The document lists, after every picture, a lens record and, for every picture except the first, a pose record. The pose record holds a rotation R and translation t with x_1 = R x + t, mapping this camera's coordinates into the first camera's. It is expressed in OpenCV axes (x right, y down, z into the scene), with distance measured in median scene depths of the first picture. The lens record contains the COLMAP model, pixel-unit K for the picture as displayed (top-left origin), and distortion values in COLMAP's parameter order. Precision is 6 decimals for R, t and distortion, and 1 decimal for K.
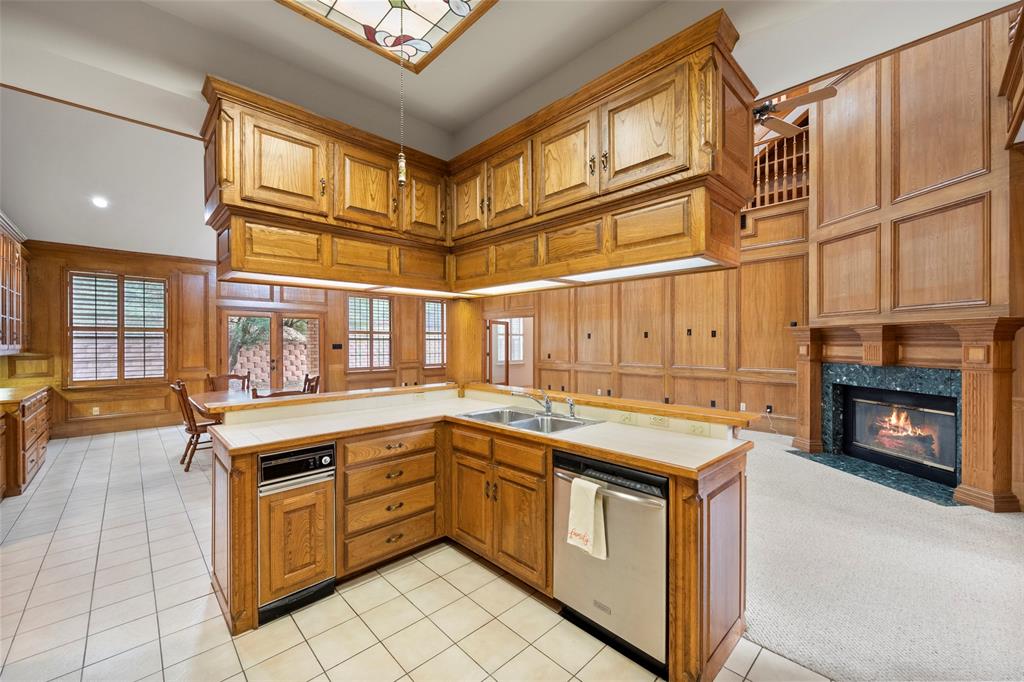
lens RADIAL K [[404.0, 0, 510.5], [0, 404.0, 342.6], [0, 0, 1]] dist [0.000764, -0.000254]
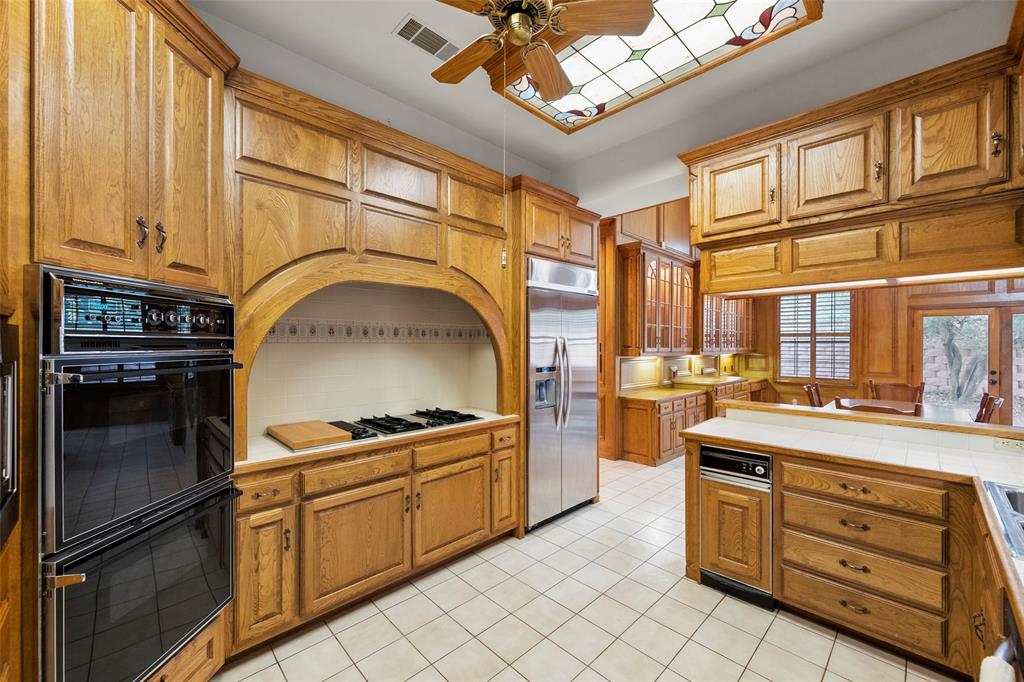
lens RADIAL K [[404.0, 0, 510.5], [0, 404.0, 342.4], [0, 0, 1]] dist [0.000764, -0.000254]
pose [[0.002856, 0.000148, -0.999996, 0.479579], [-0.004331, 0.999991, 0.000135, -0.020227], [0.999987, 0.004330, 0.002857, 0.332165]]
